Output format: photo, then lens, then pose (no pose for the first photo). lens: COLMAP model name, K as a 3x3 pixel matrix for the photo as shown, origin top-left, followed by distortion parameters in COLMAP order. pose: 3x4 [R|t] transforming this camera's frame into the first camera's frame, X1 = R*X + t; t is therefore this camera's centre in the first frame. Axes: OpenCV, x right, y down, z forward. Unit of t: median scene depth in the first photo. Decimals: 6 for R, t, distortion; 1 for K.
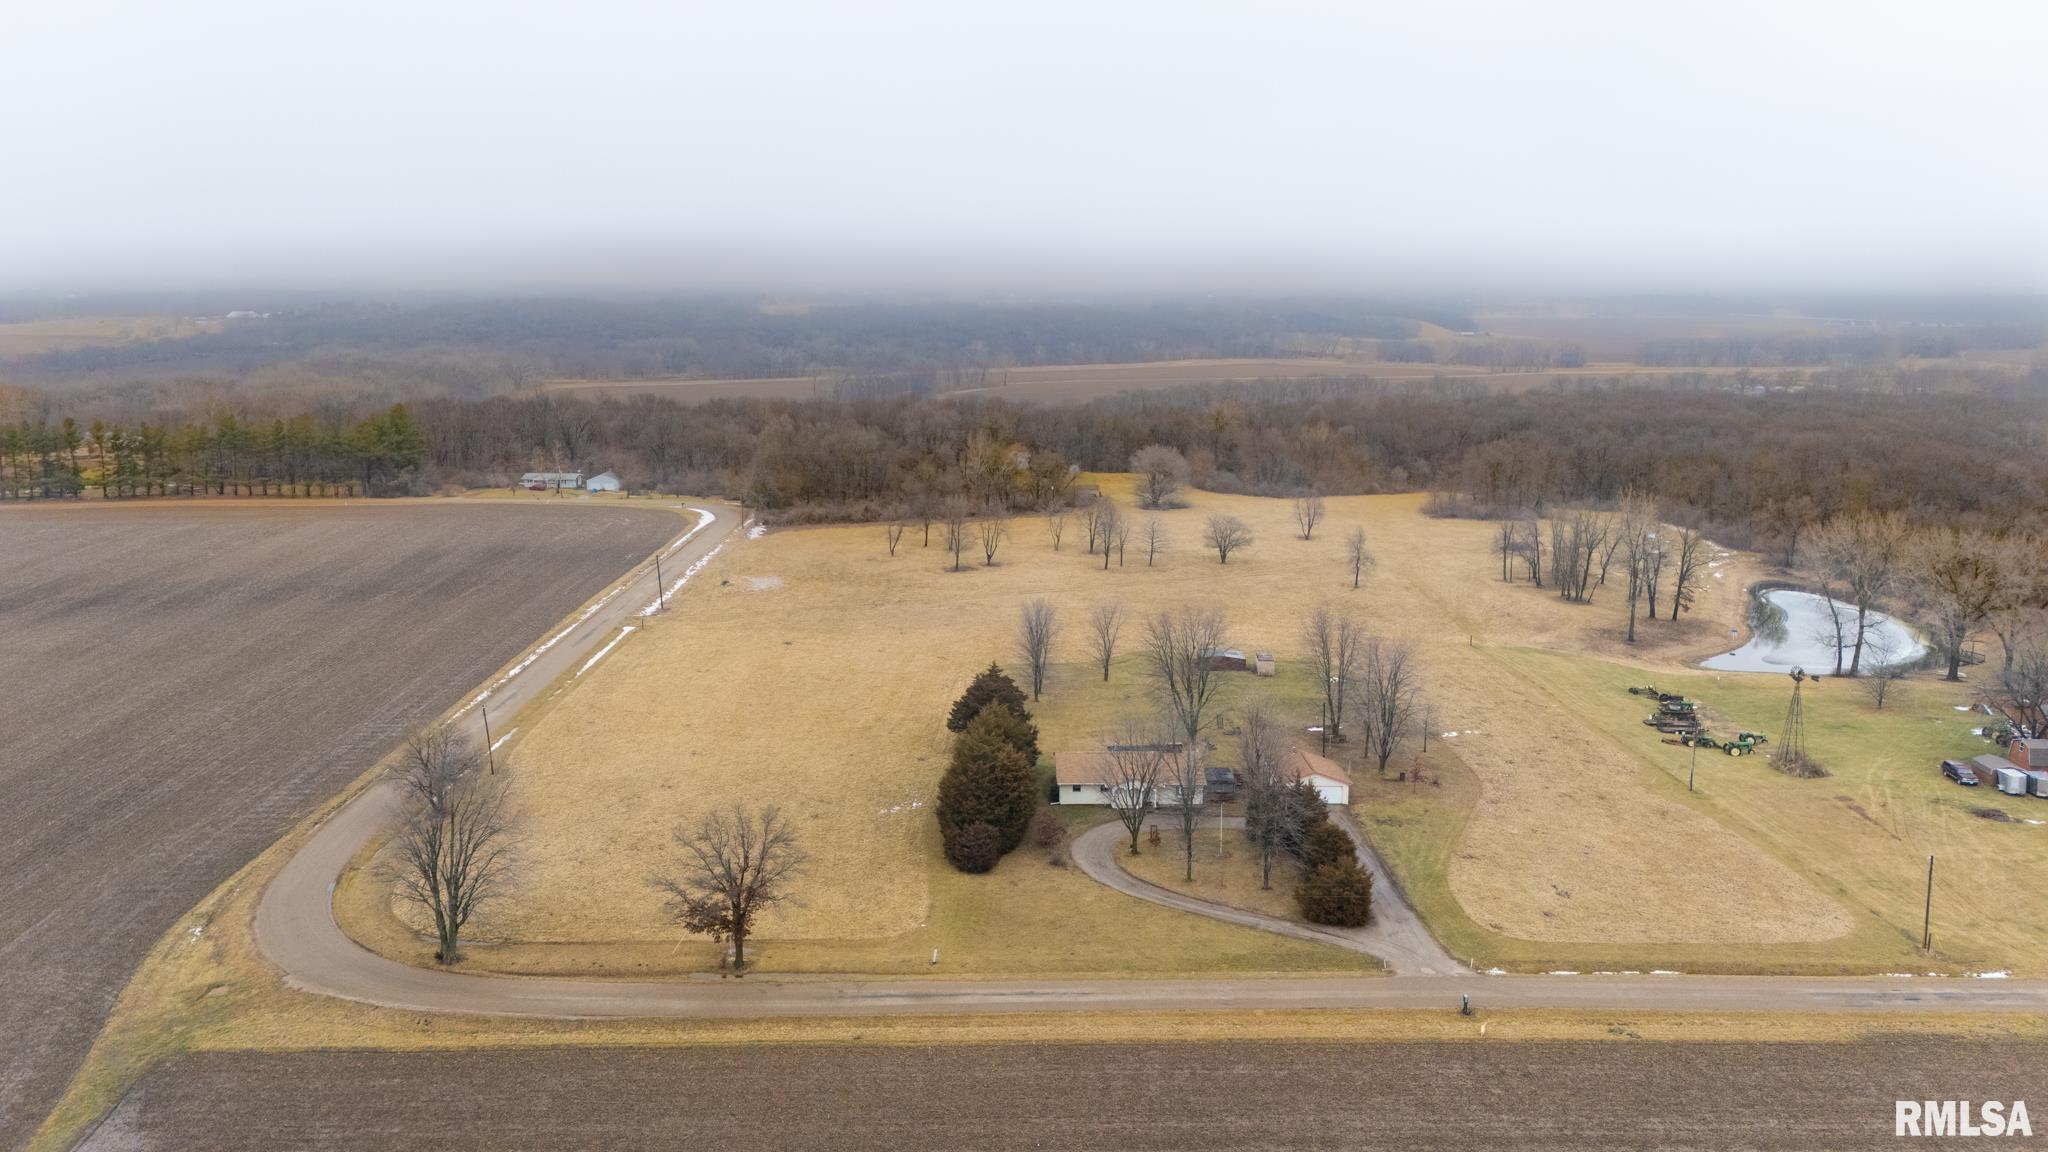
lens RADIAL K [[1490.1, 0, 1040.3], [0, 1490.1, 569.8], [0, 0, 1]] dist [0.077894, -0.057827]
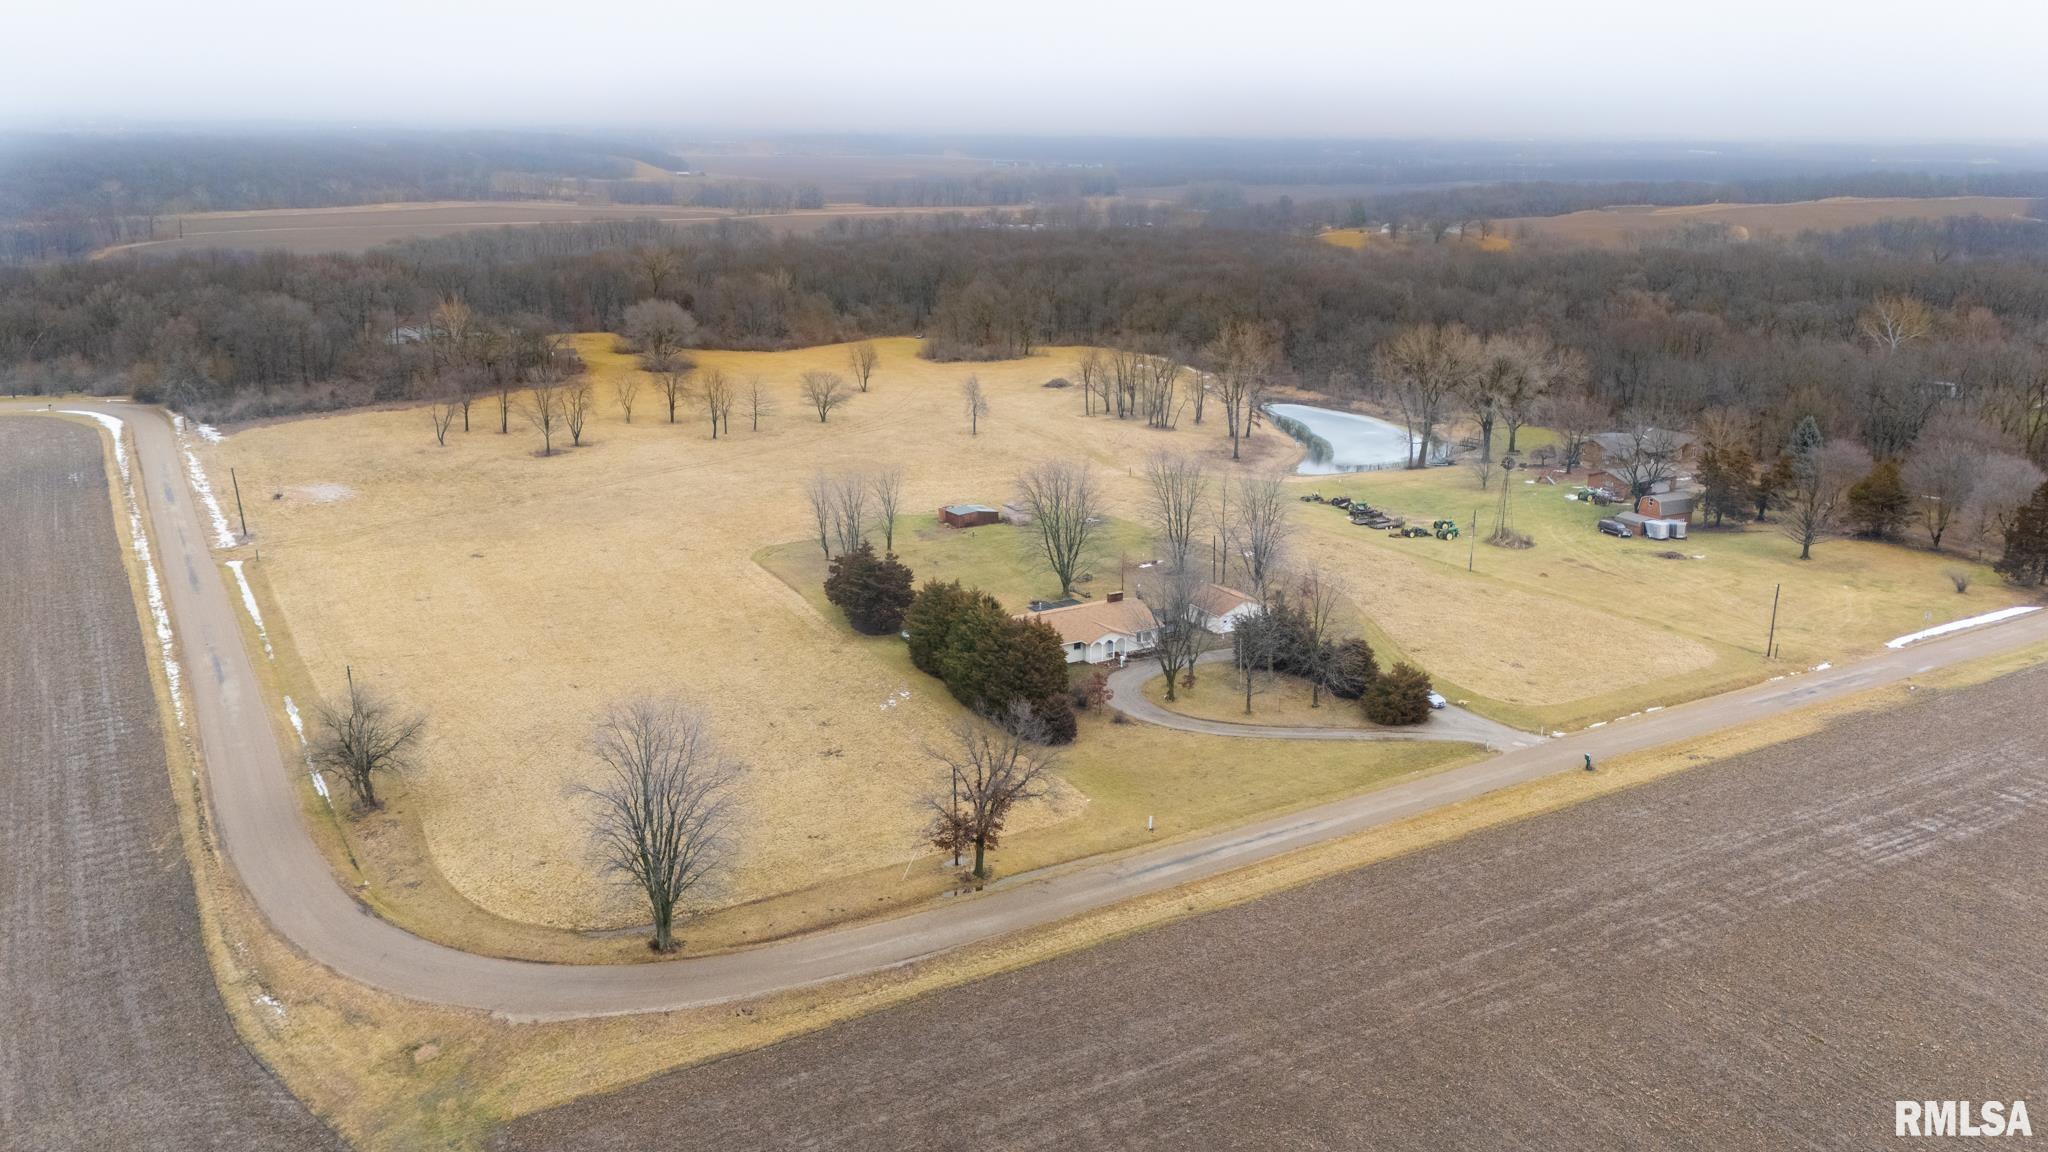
lens RADIAL K [[1542.9, 0, 1035.5], [0, 1542.9, 574.5], [0, 0, 1]] dist [0.132408, -0.175951]
pose [[0.868153, -0.132914, 0.478168, -0.424263], [0.086991, 0.989308, 0.117054, -0.020512], [-0.488614, -0.060025, 0.870433, 0.113927]]
